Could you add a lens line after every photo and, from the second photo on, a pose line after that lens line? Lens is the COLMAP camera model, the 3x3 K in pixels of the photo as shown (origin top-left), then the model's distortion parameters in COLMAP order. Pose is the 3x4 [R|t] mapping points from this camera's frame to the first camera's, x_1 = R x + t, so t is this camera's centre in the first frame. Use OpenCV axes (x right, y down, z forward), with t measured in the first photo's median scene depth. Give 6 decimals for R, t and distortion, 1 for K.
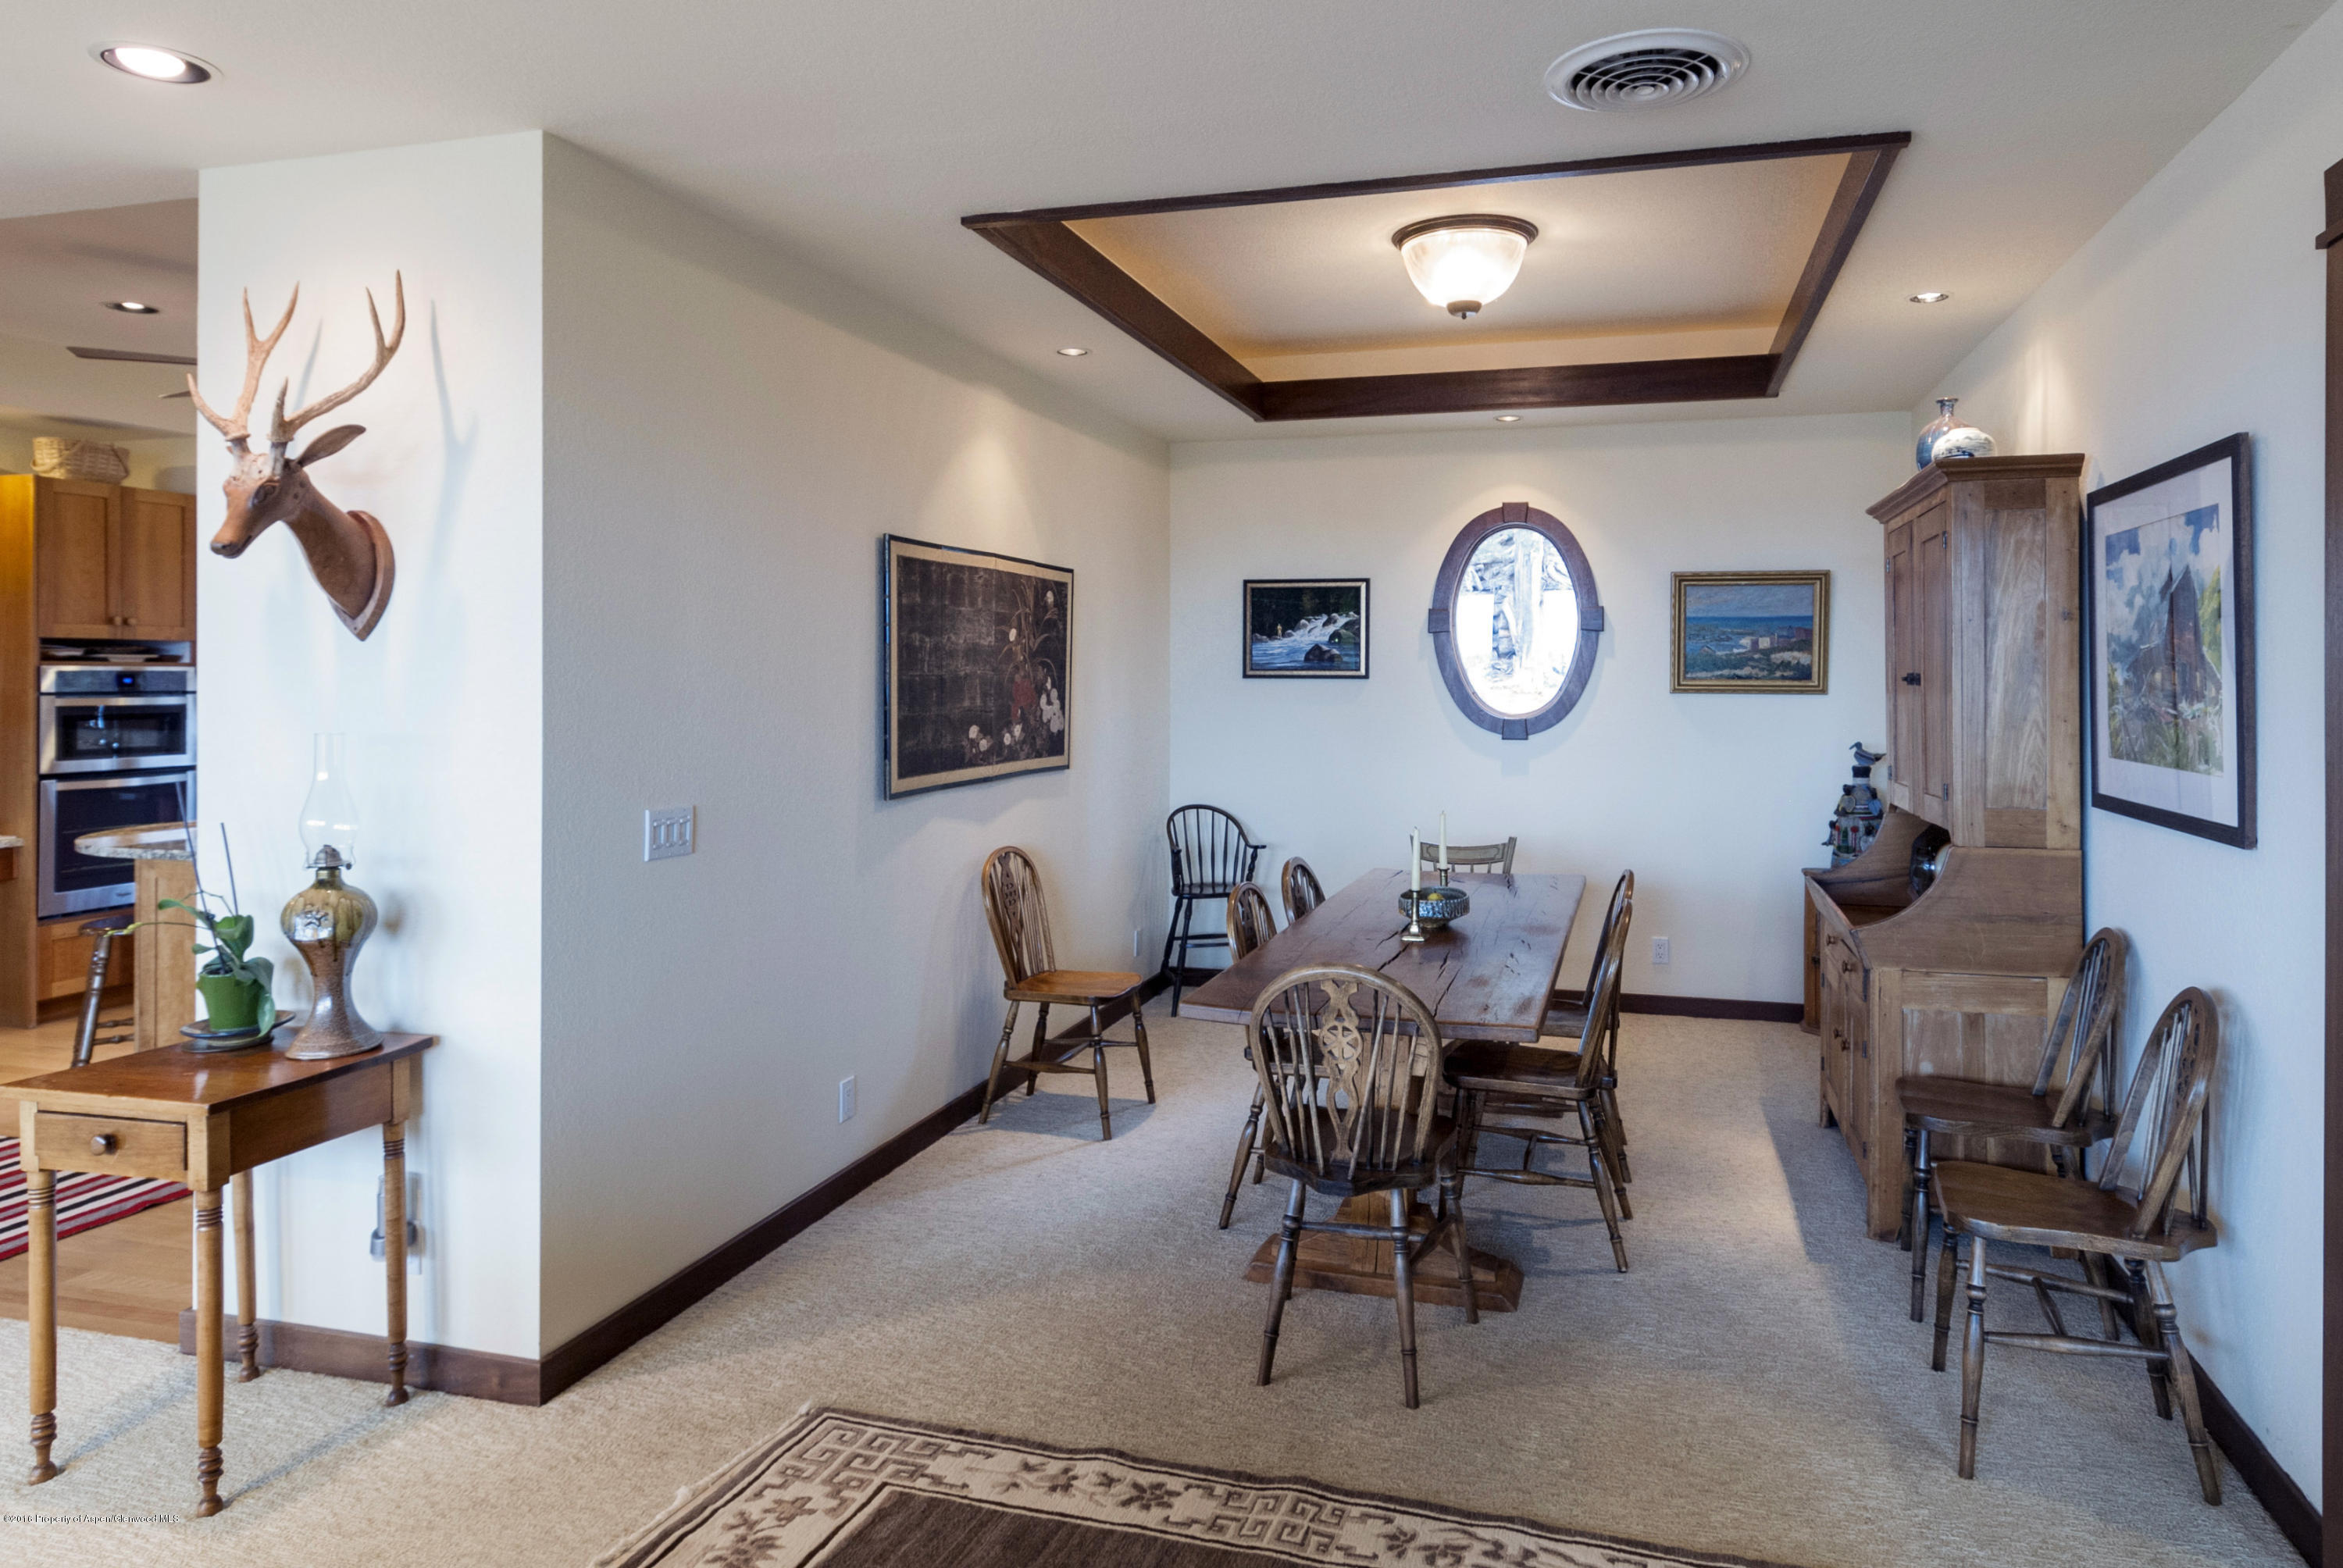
lens RADIAL K [[1452.5, 0, 1262.2], [0, 1452.5, 683.0], [0, 0, 1]] dist [-0.022442, -0.001341]
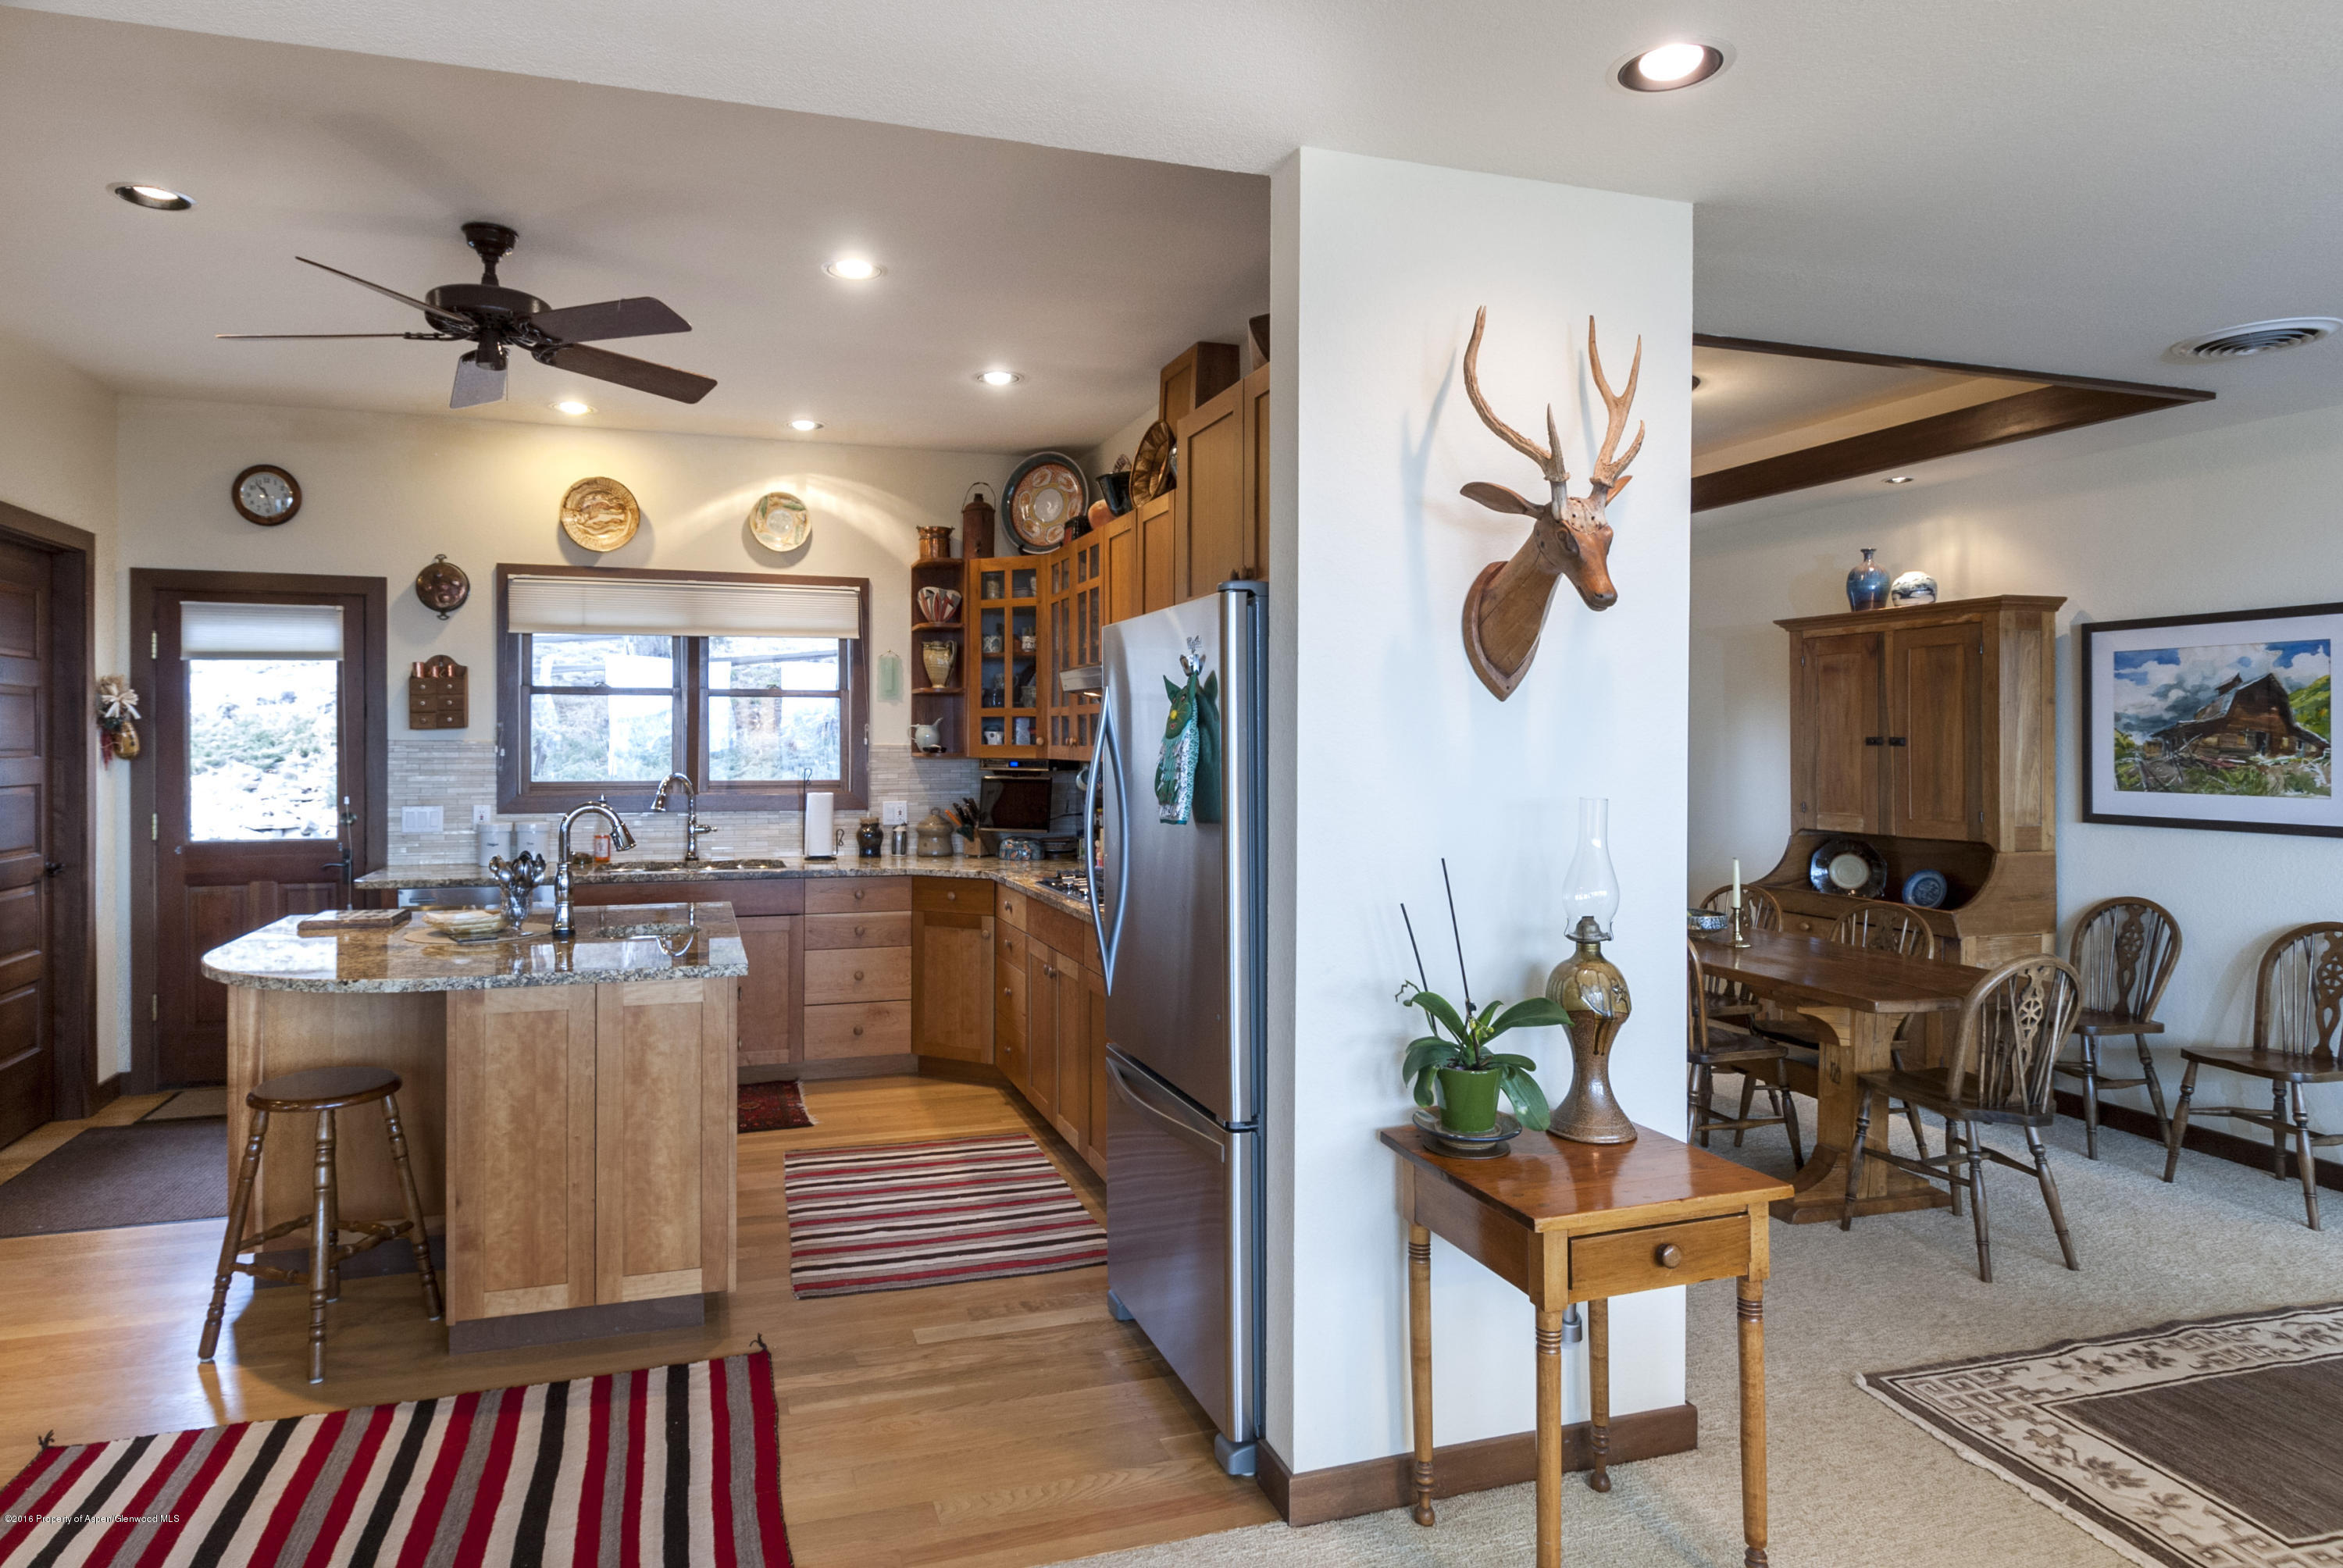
lens RADIAL K [[1321.4, 0, 1100.8], [0, 1321.4, 743.8], [0, 0, 1]] dist [0.010275, -0.010726]
pose [[0.853166, -0.001855, 0.521635, -0.790651], [0.001791, 0.999998, 0.000626, -0.001237], [-0.521636, 0.000401, 0.853168, 0.240470]]
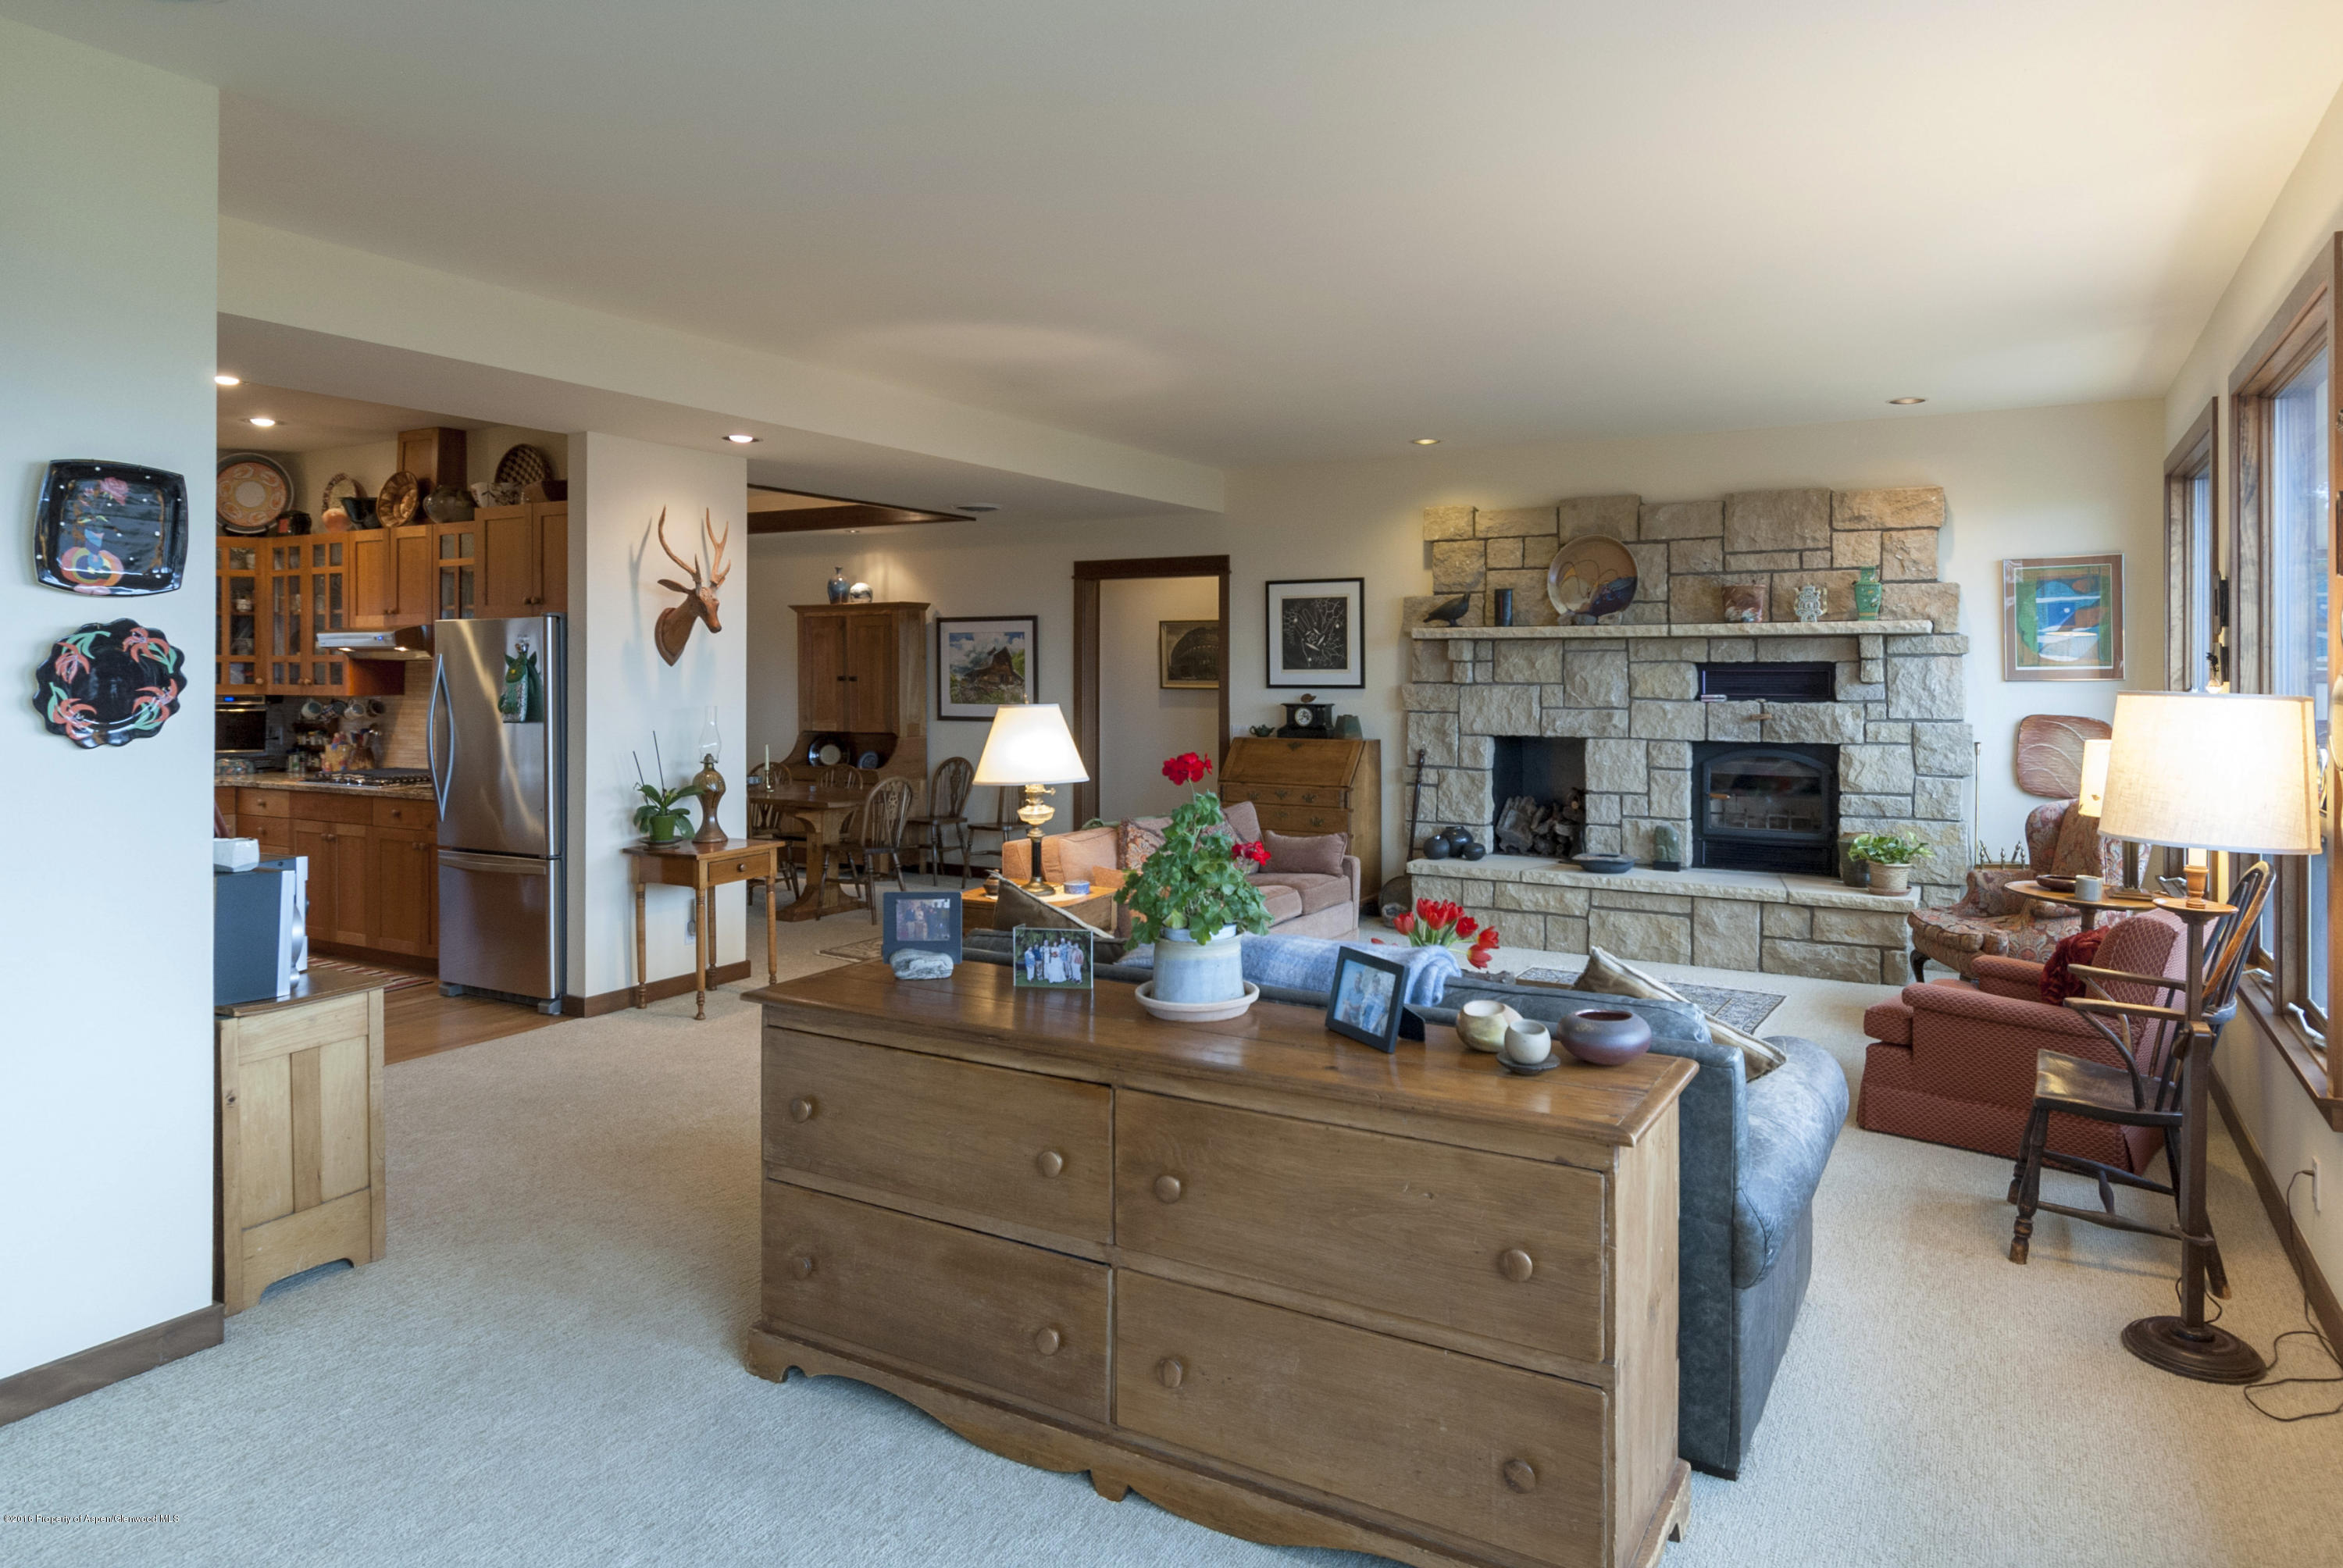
lens RADIAL K [[1391.4, 0, 1233.2], [0, 1391.4, 672.1], [0, 0, 1]] dist [0.001417, 0.000290]
pose [[0.250954, -0.002525, 0.967996, -1.517037], [0.003466, 0.999993, 0.001710, -0.012690], [-0.967993, 0.002926, 0.250960, -0.235906]]
